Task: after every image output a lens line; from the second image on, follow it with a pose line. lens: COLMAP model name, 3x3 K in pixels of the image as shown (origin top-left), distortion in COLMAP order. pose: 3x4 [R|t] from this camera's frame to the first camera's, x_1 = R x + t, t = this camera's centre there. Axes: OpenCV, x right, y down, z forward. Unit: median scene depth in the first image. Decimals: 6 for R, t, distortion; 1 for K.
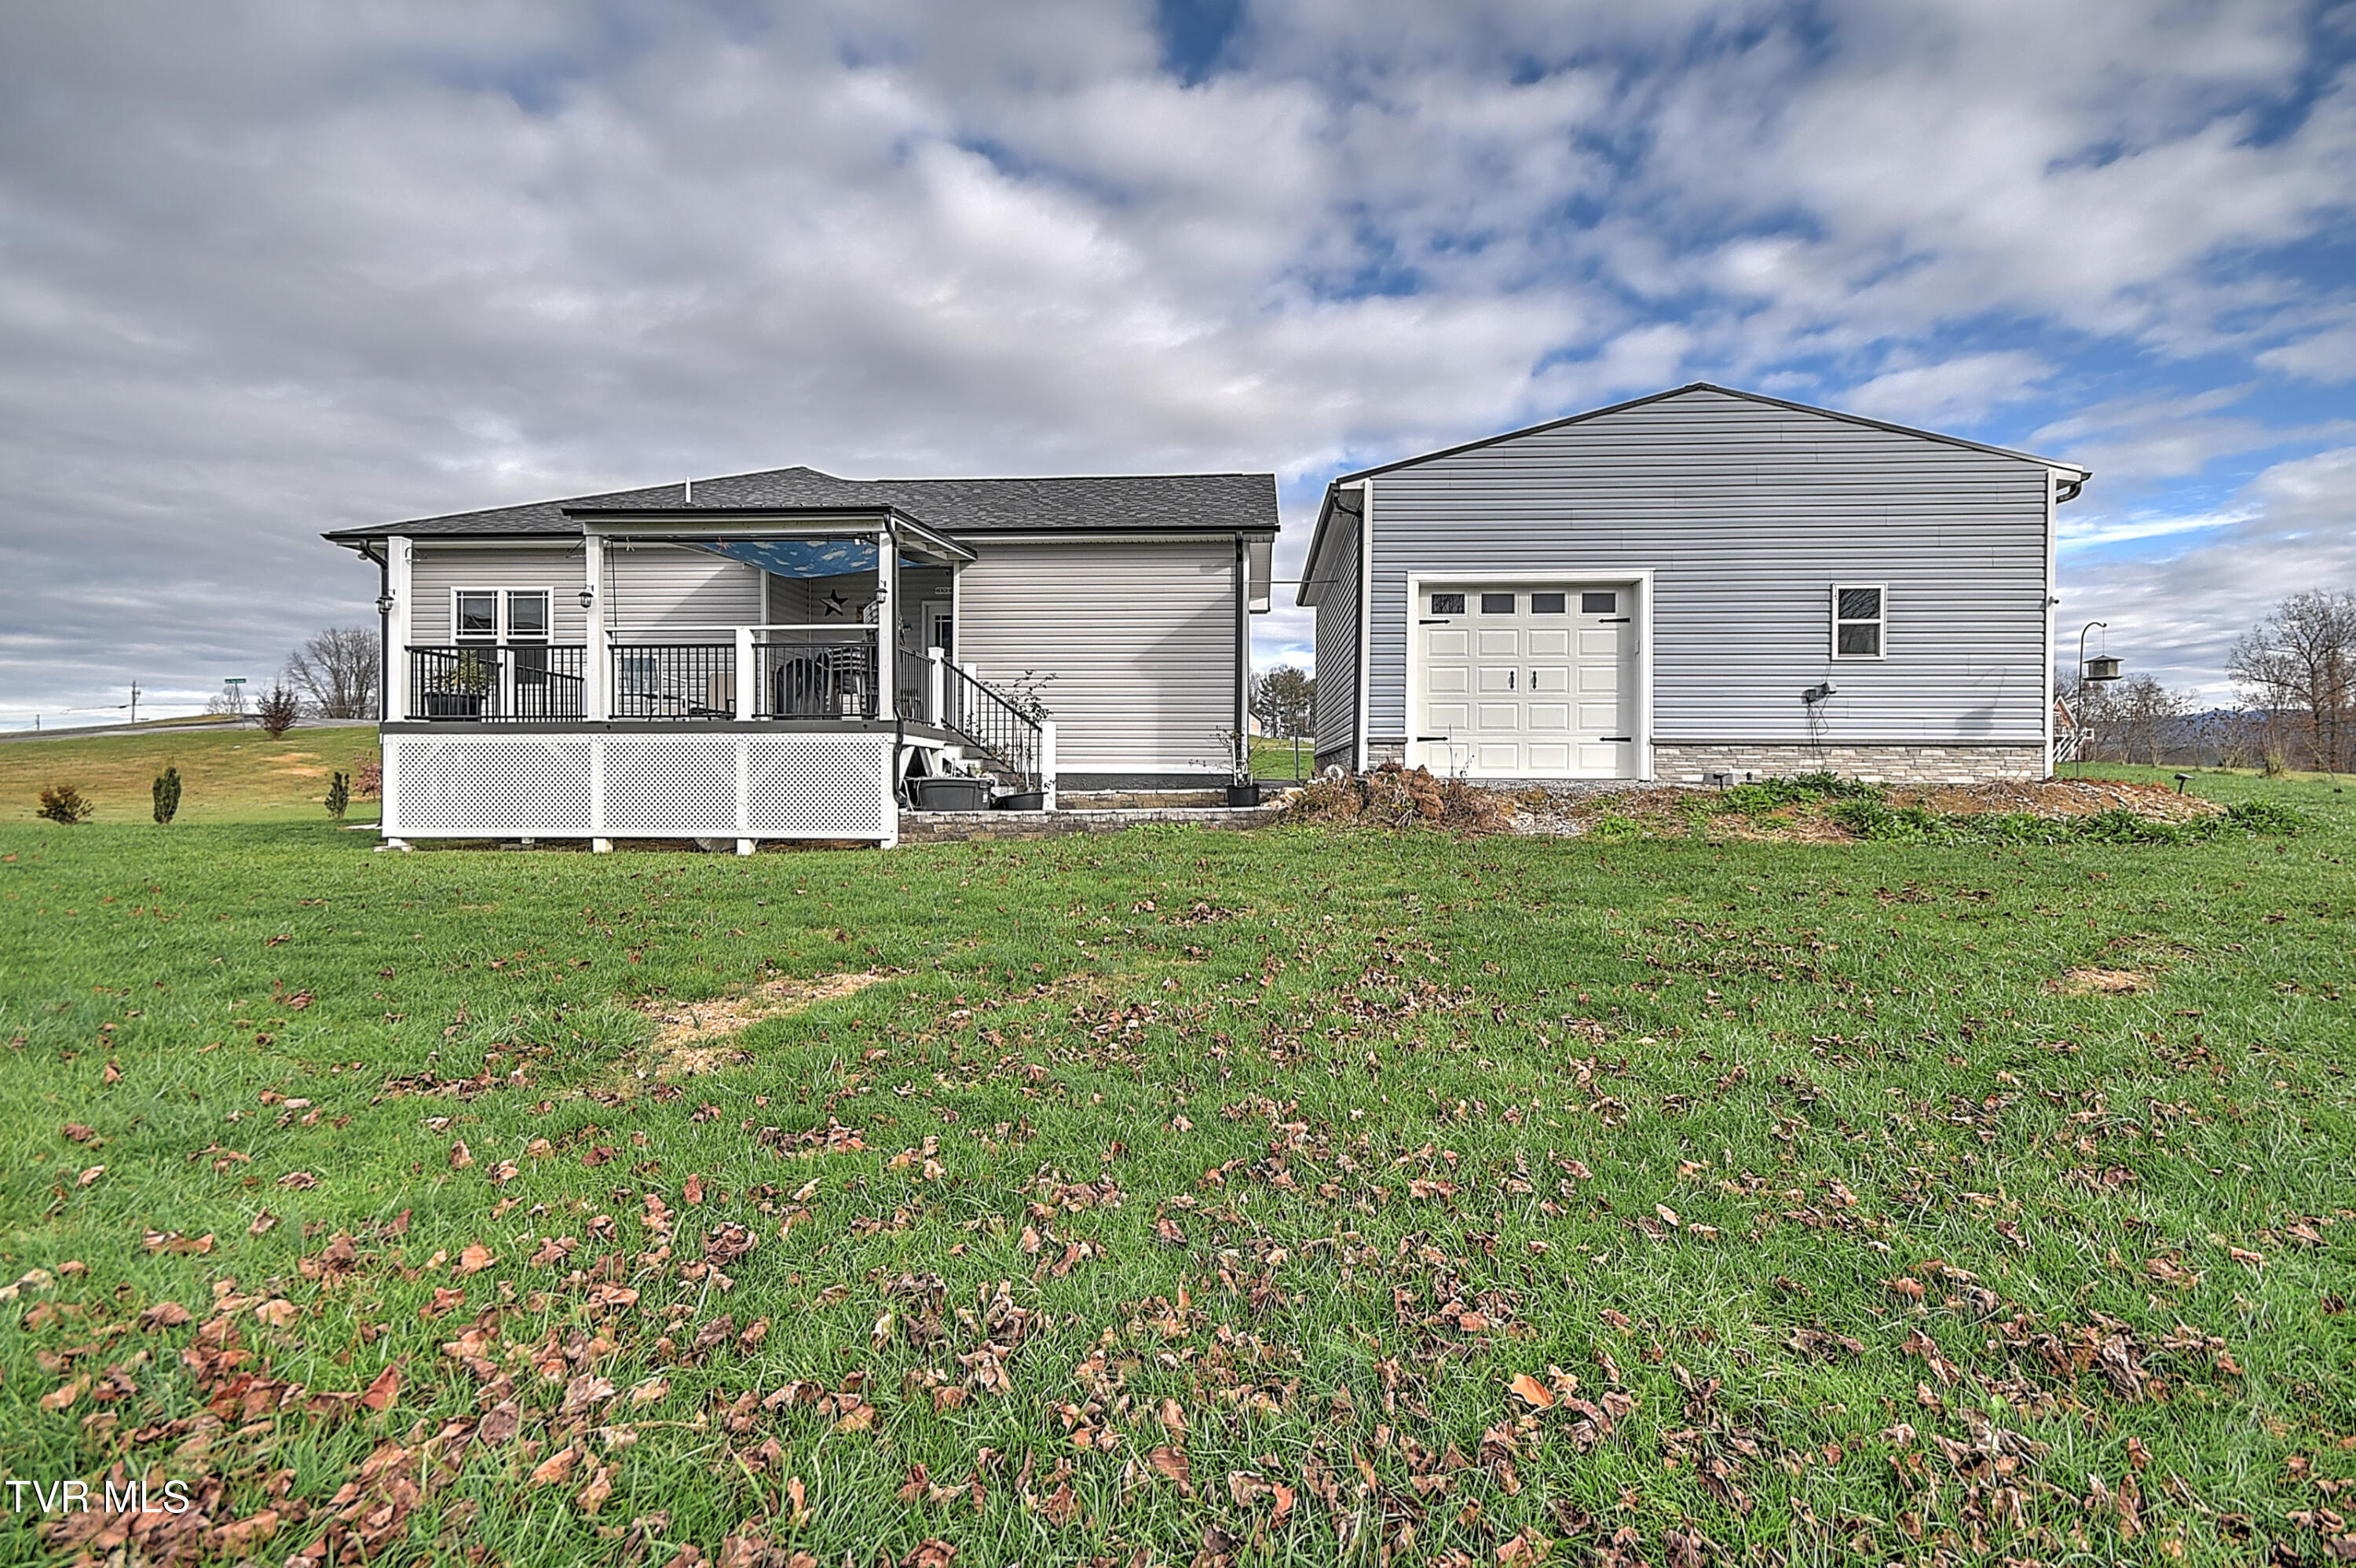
lens RADIAL K [[1010.6, 0, 1178.0], [0, 1010.6, 791.6], [0, 0, 1]] dist [0.001591, -0.000038]
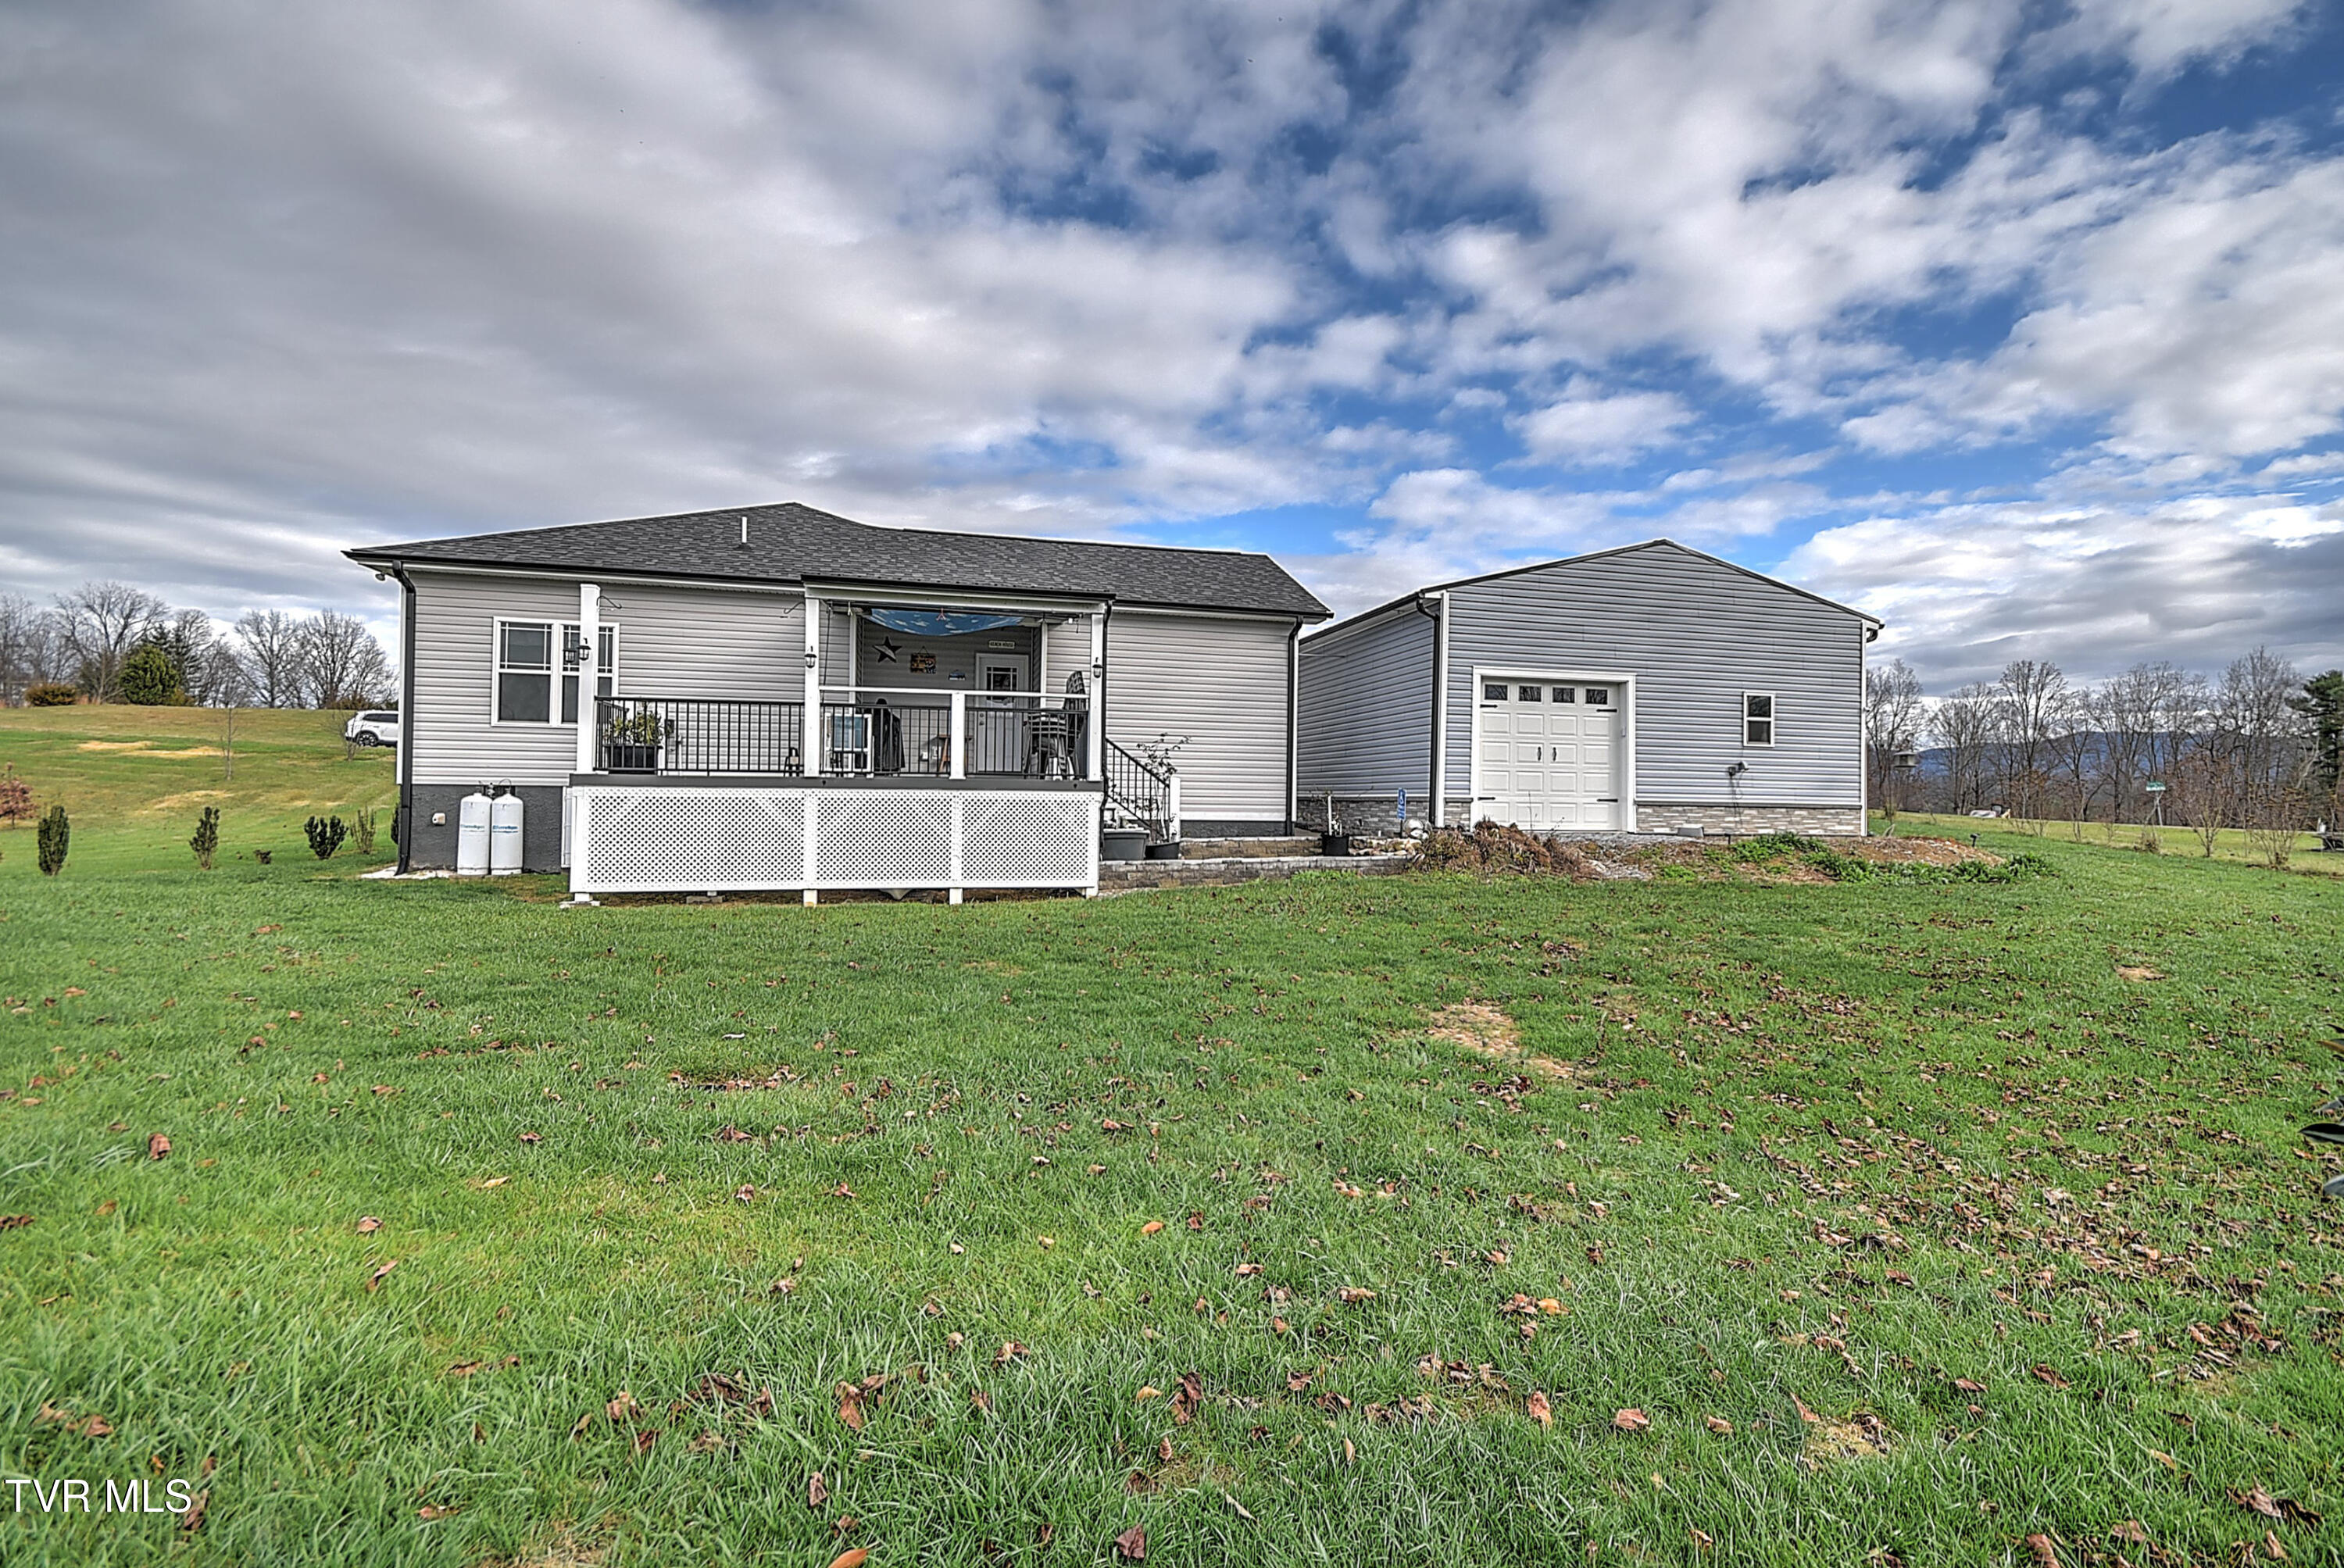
lens RADIAL K [[1011.4, 0, 1176.3], [0, 1011.4, 781.3], [0, 0, 1]] dist [-0.002852, -0.000331]
pose [[0.954400, 0.014336, 0.298187, -0.506260], [-0.006599, 0.999615, -0.026937, -0.038316], [-0.298459, 0.023741, 0.954127, -0.090587]]
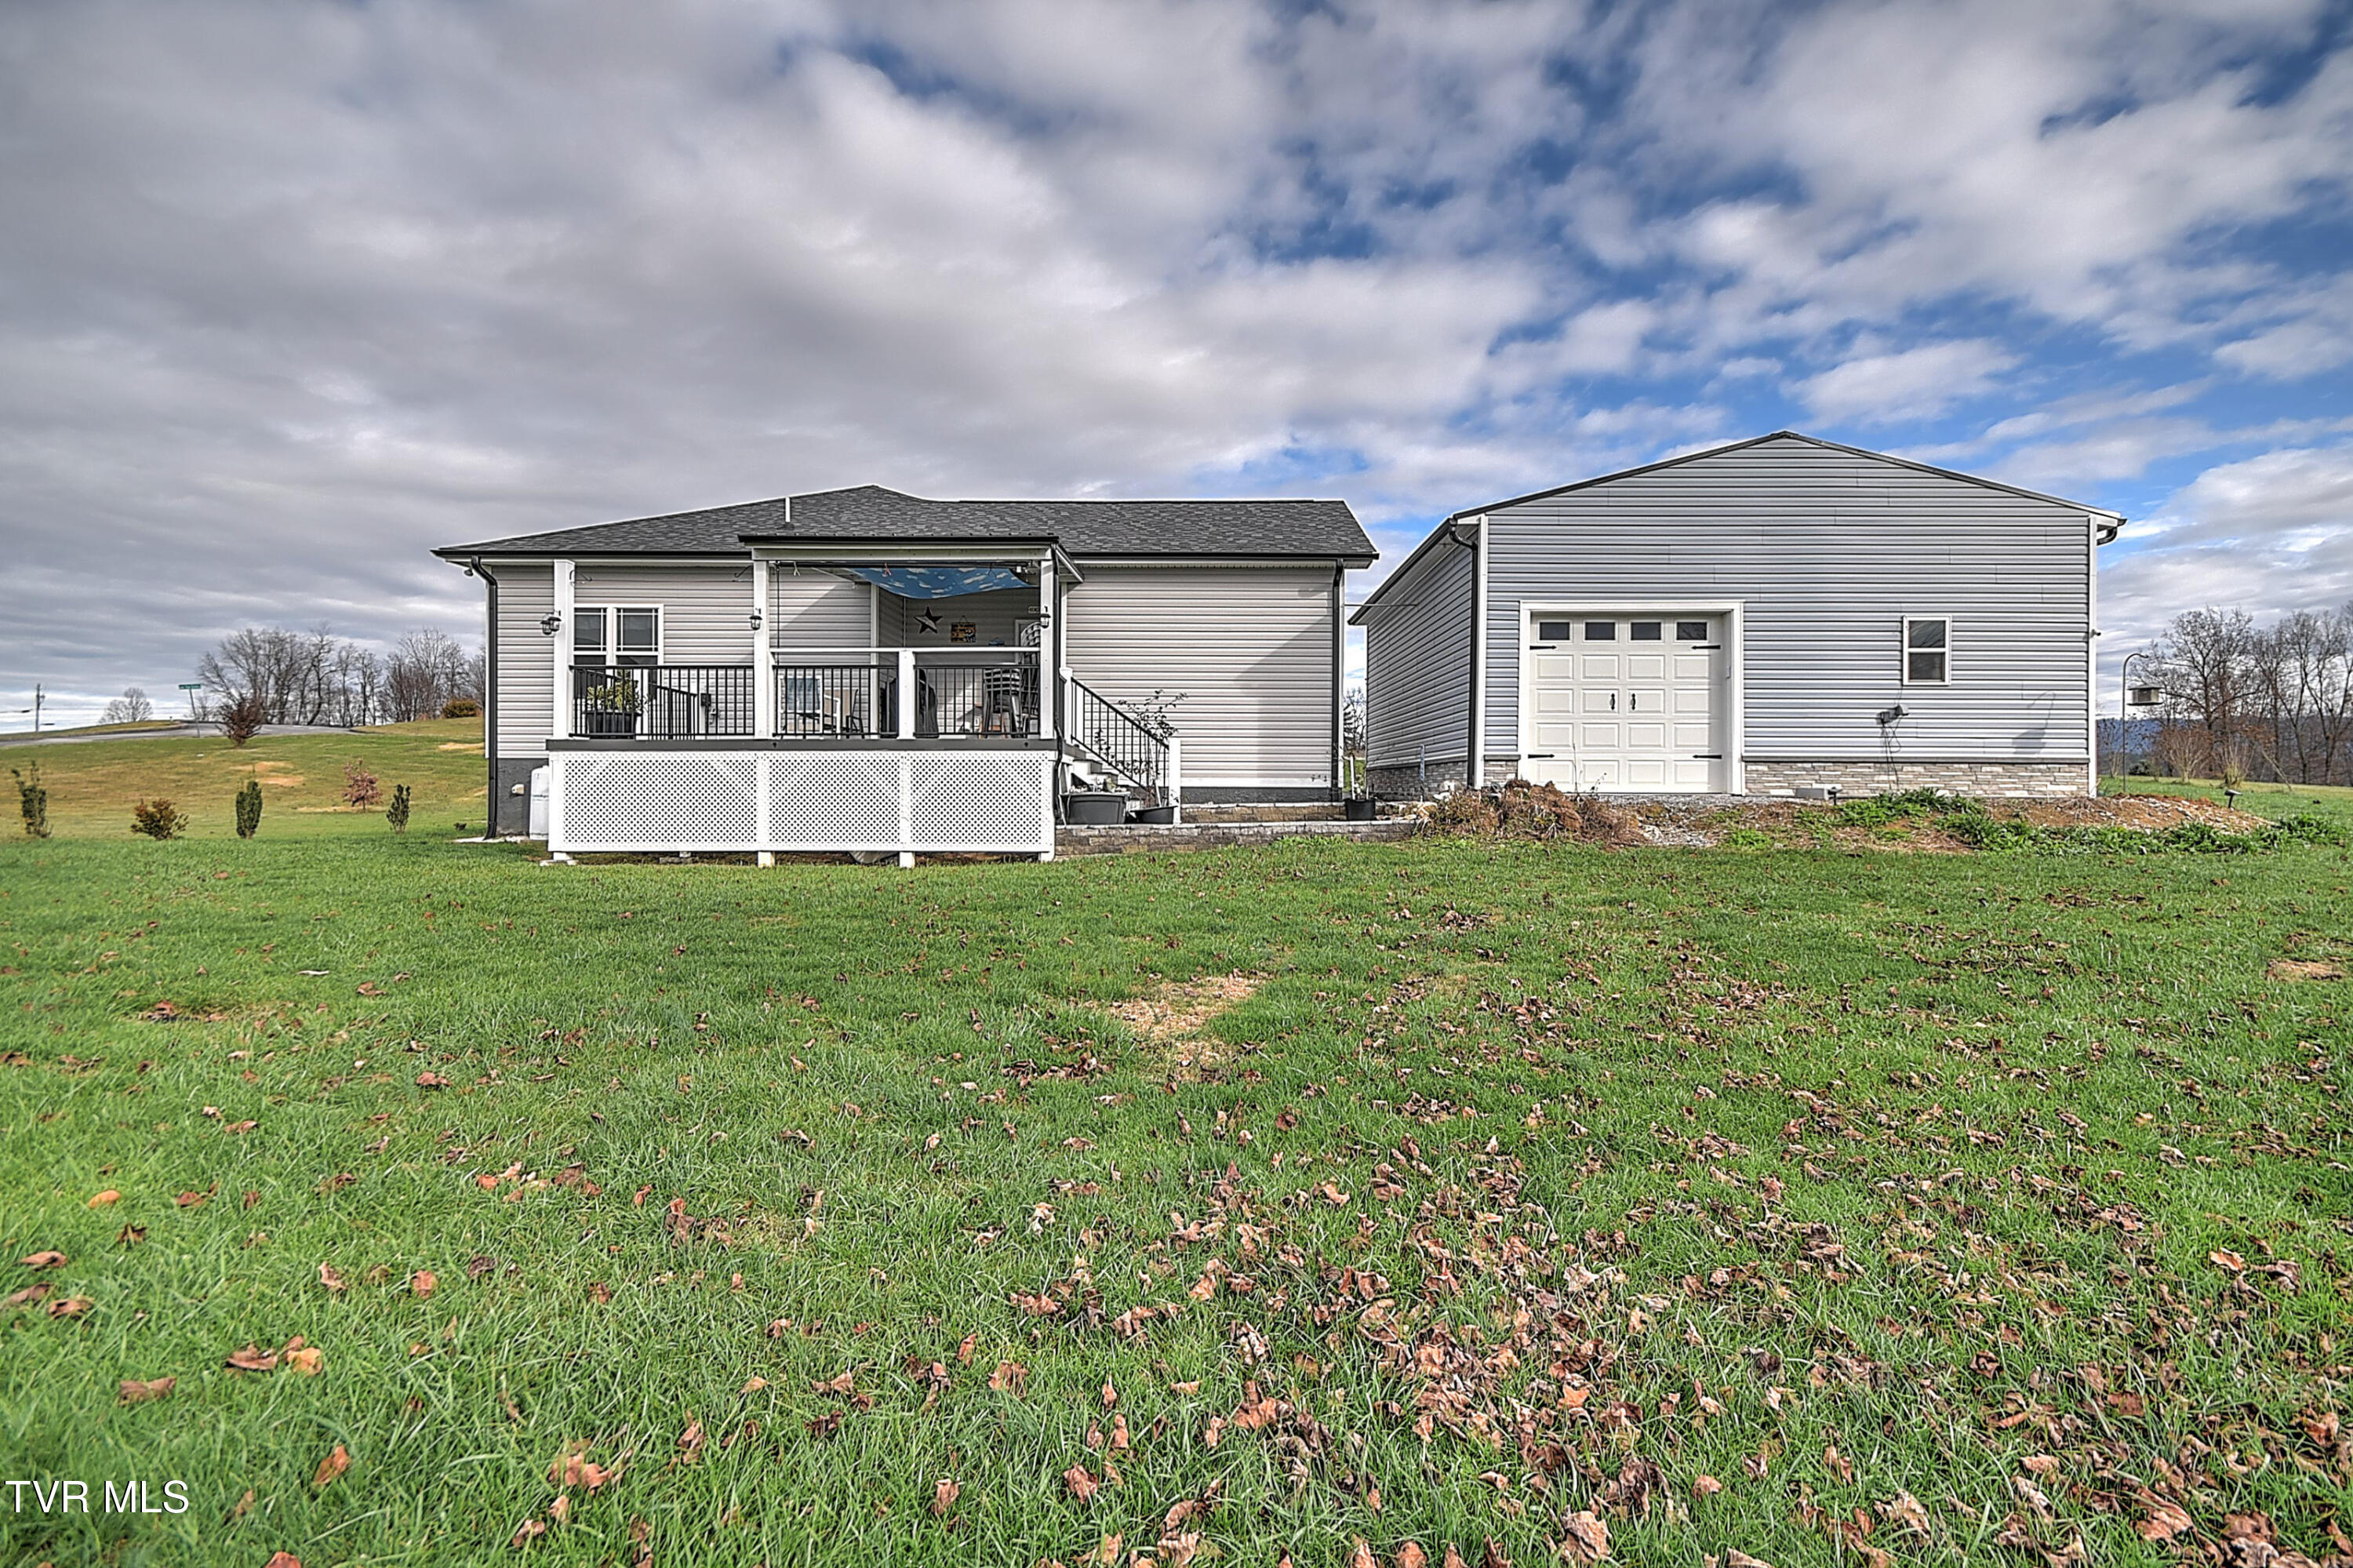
lens RADIAL K [[1012.8, 0, 1176.5], [0, 1012.8, 784.0], [0, 0, 1]] dist [0.002302, -0.000496]
pose [[0.998617, -0.000531, 0.052567, -0.197710], [0.001266, 0.999902, -0.013958, -0.008115], [-0.052555, 0.014006, 0.998520, -0.056612]]
